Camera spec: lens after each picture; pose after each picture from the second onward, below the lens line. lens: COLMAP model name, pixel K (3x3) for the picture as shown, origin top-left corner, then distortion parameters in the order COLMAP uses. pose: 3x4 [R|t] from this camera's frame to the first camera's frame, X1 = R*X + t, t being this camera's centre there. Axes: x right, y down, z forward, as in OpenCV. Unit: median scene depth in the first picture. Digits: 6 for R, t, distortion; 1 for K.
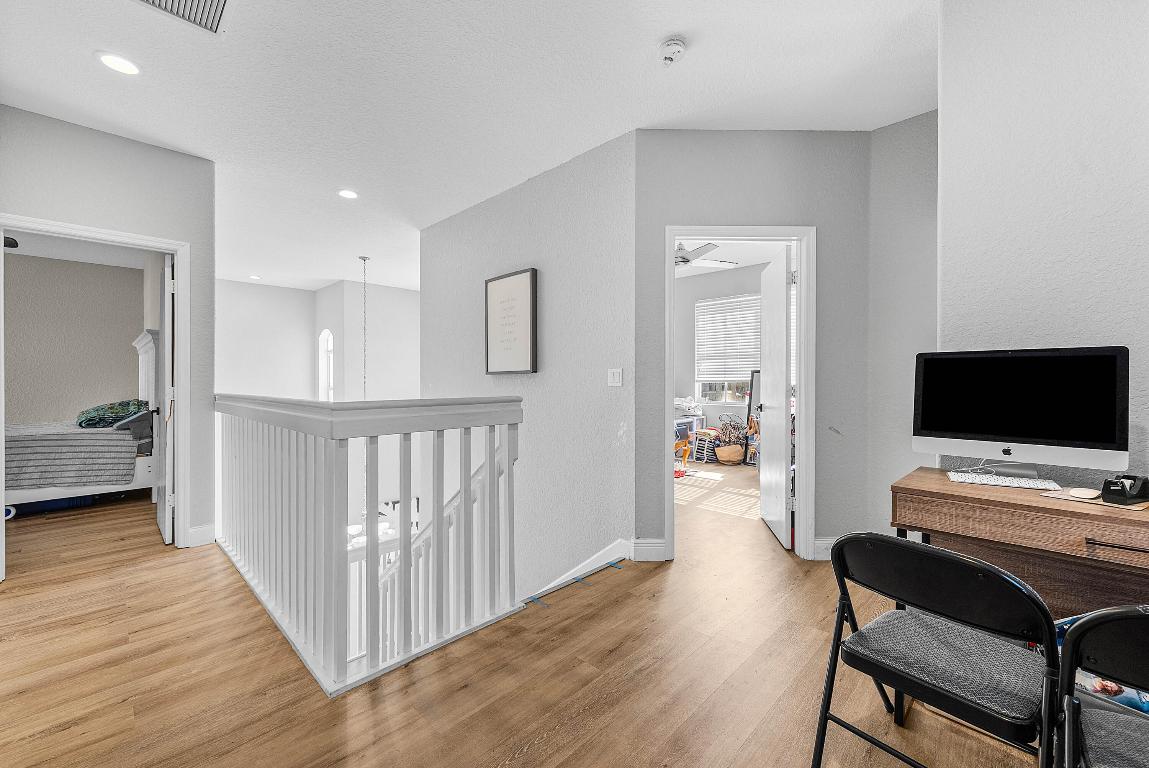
lens RADIAL K [[452.7, 0, 574.5], [0, 452.7, 384.0], [0, 0, 1]] dist [-0.001932, -0.000397]
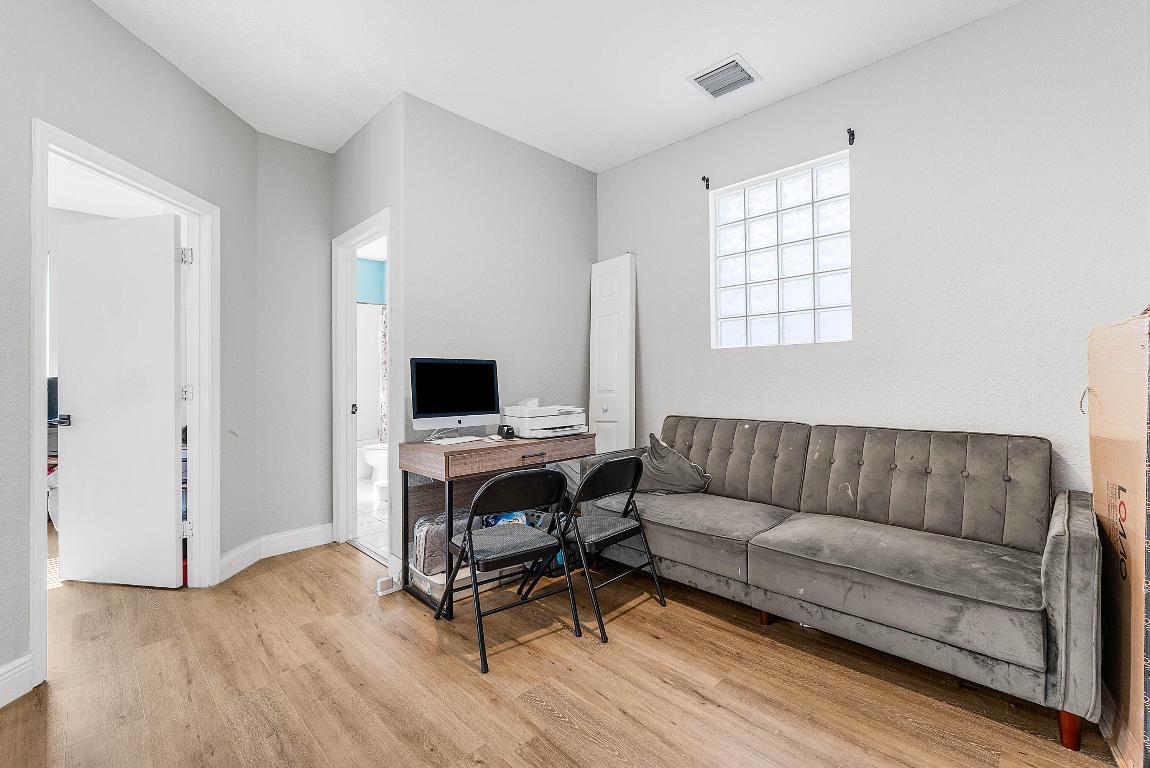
lens RADIAL K [[475.6, 0, 575.0], [0, 475.6, 384.0], [0, 0, 1]] dist [-0.002201, -0.000335]
pose [[0.029535, -0.013072, 0.999478, -0.739036], [0.016446, 0.999785, 0.012590, -0.000604], [-0.999428, 0.016066, 0.029743, 0.532805]]
